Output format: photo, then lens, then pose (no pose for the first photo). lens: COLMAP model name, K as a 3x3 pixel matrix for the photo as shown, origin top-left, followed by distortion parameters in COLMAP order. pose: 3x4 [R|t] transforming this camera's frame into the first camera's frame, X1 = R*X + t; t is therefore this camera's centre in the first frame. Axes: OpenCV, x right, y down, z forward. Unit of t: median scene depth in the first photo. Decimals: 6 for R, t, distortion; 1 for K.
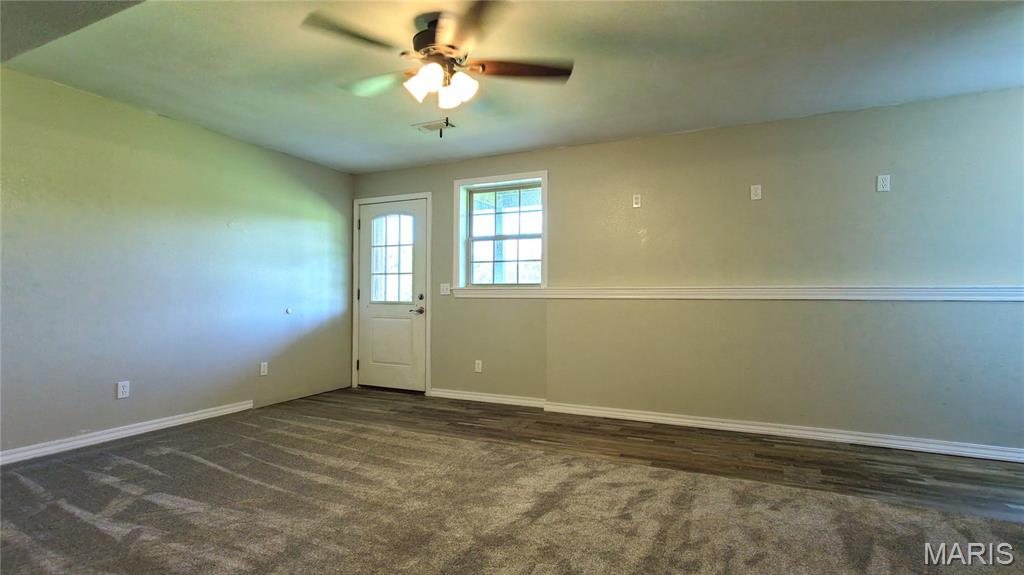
lens RADIAL K [[489.9, 0, 512.0], [0, 489.9, 287.5], [0, 0, 1]] dist [0.000516, 0.001467]
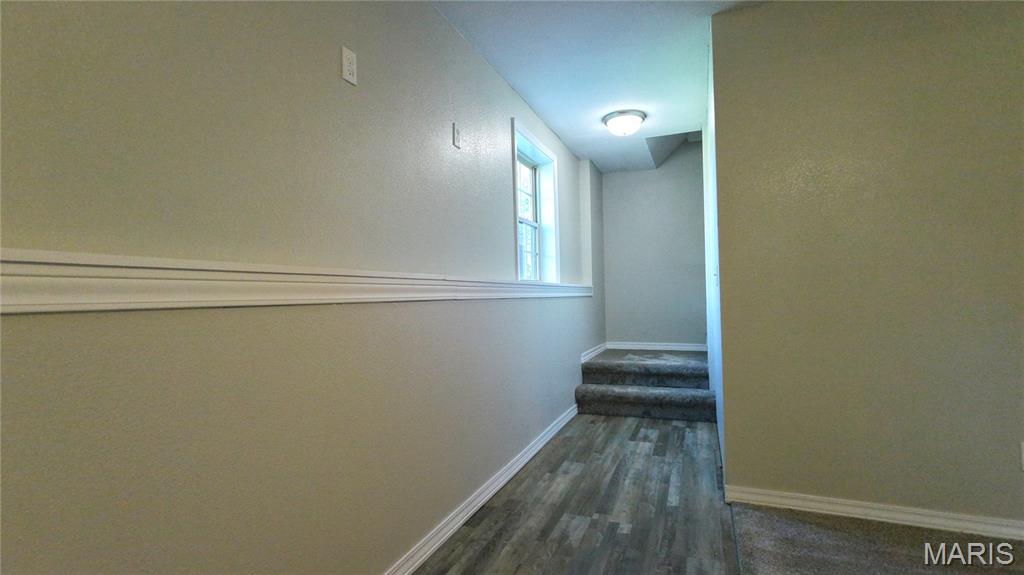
lens RADIAL K [[489.9, 0, 512.0], [0, 489.9, 287.5], [0, 0, 1]] dist [0.000516, 0.001467]
pose [[-0.070153, 0.011405, 0.997471, 0.040249], [0.006501, 0.999919, -0.010975, 0.015098], [-0.997515, 0.005715, -0.070221, 0.858688]]
